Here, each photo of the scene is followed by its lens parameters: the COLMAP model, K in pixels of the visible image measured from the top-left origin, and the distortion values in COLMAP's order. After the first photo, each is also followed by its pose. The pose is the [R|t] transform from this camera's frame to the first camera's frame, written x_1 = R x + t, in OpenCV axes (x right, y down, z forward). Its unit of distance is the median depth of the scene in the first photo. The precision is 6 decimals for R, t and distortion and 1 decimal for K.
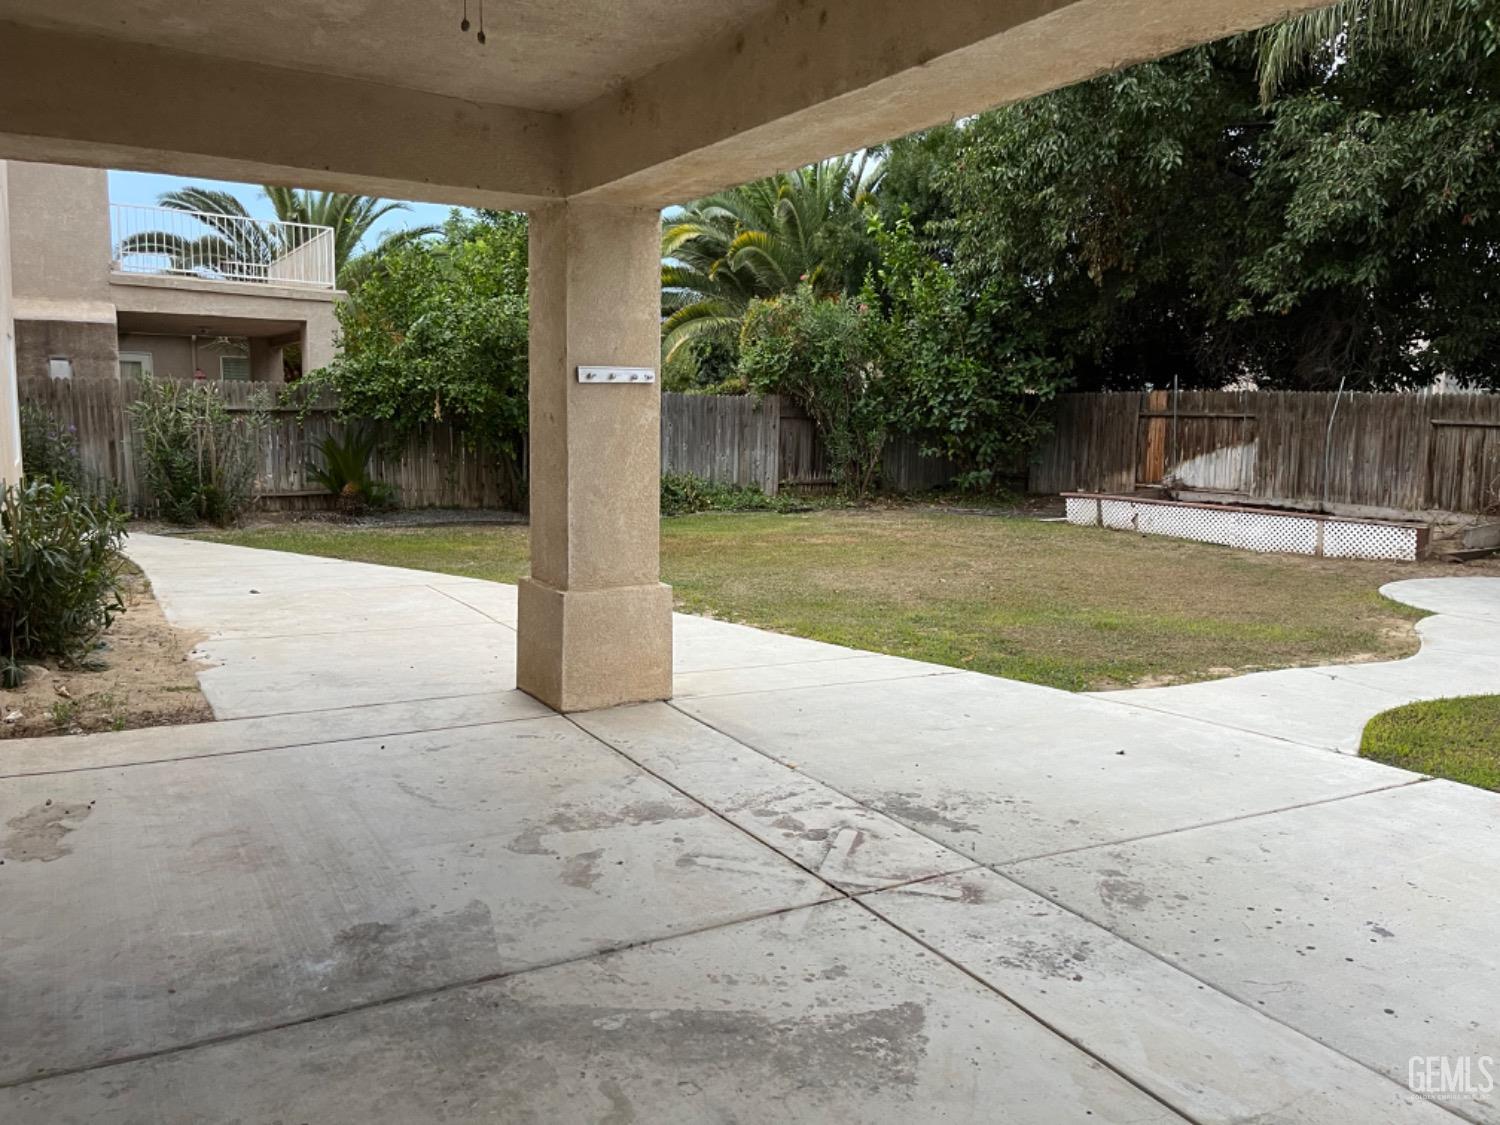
lens RADIAL K [[1163.0, 0, 750.0], [0, 1163.0, 562.5], [0, 0, 1]] dist [0.027300, 0.000702]
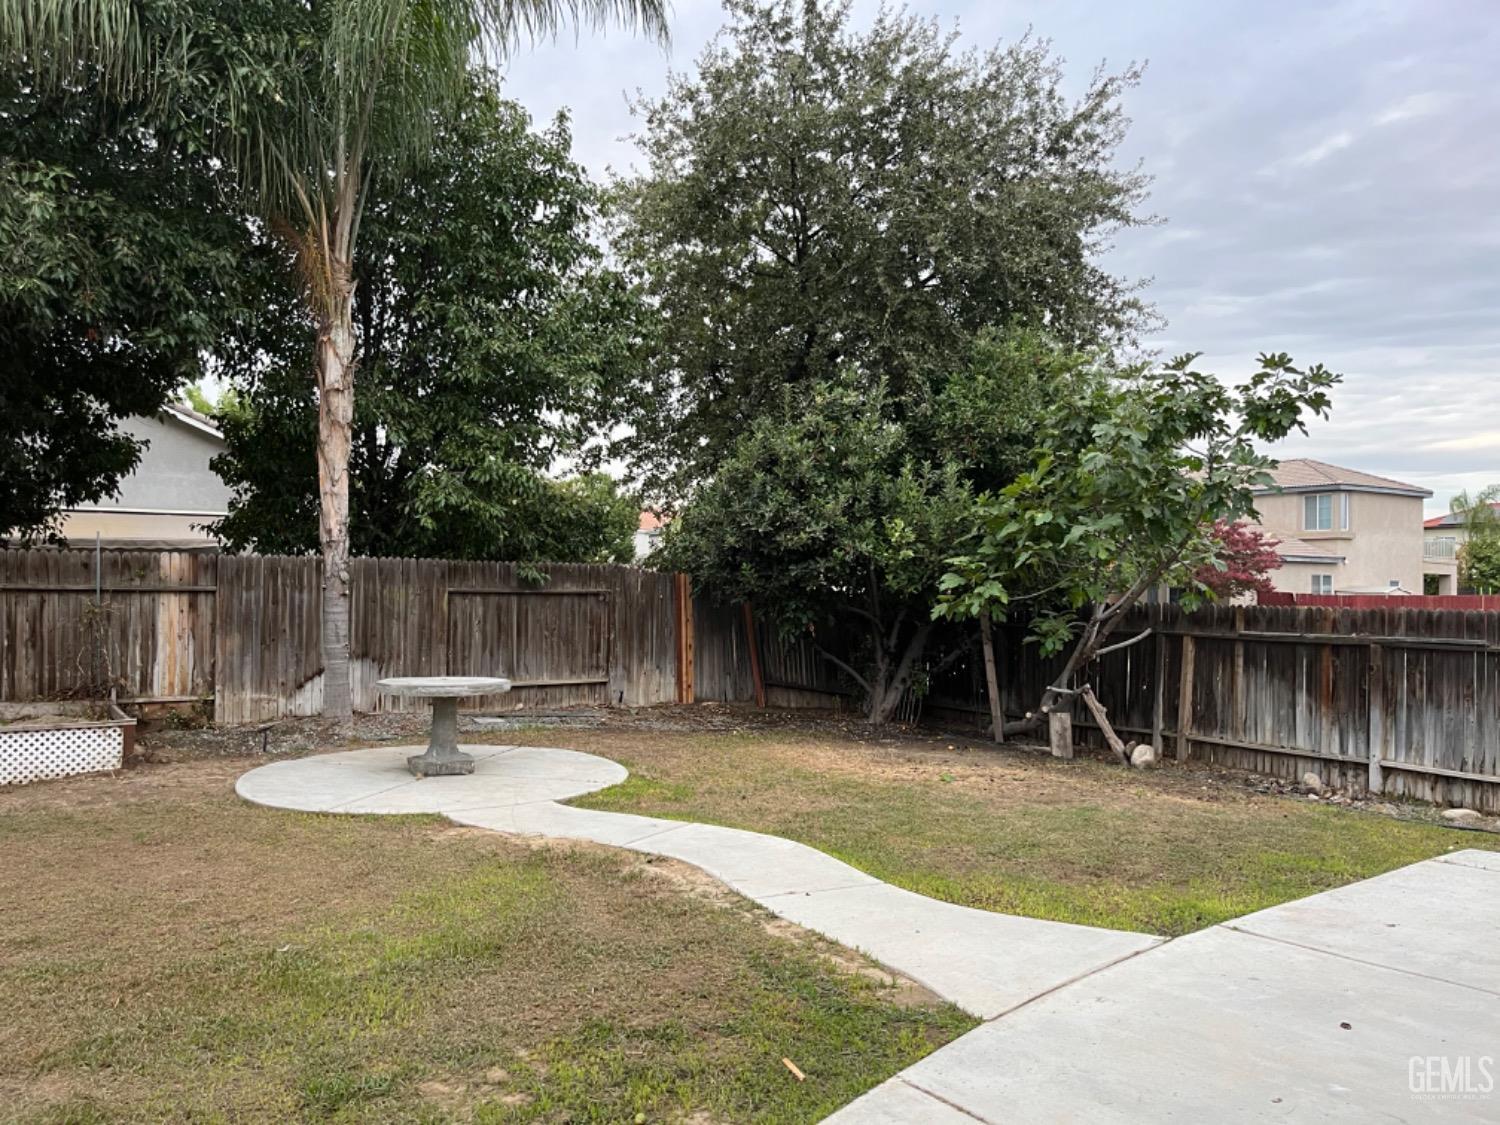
lens RADIAL K [[1147.9, 0, 750.0], [0, 1147.9, 562.5], [0, 0, 1]] dist [0.005556, -0.037247]
pose [[-0.033588, -0.004441, 0.999426, -0.209404], [0.125897, 0.992006, 0.008640, -0.098011], [-0.991475, 0.126115, -0.032760, 0.659049]]
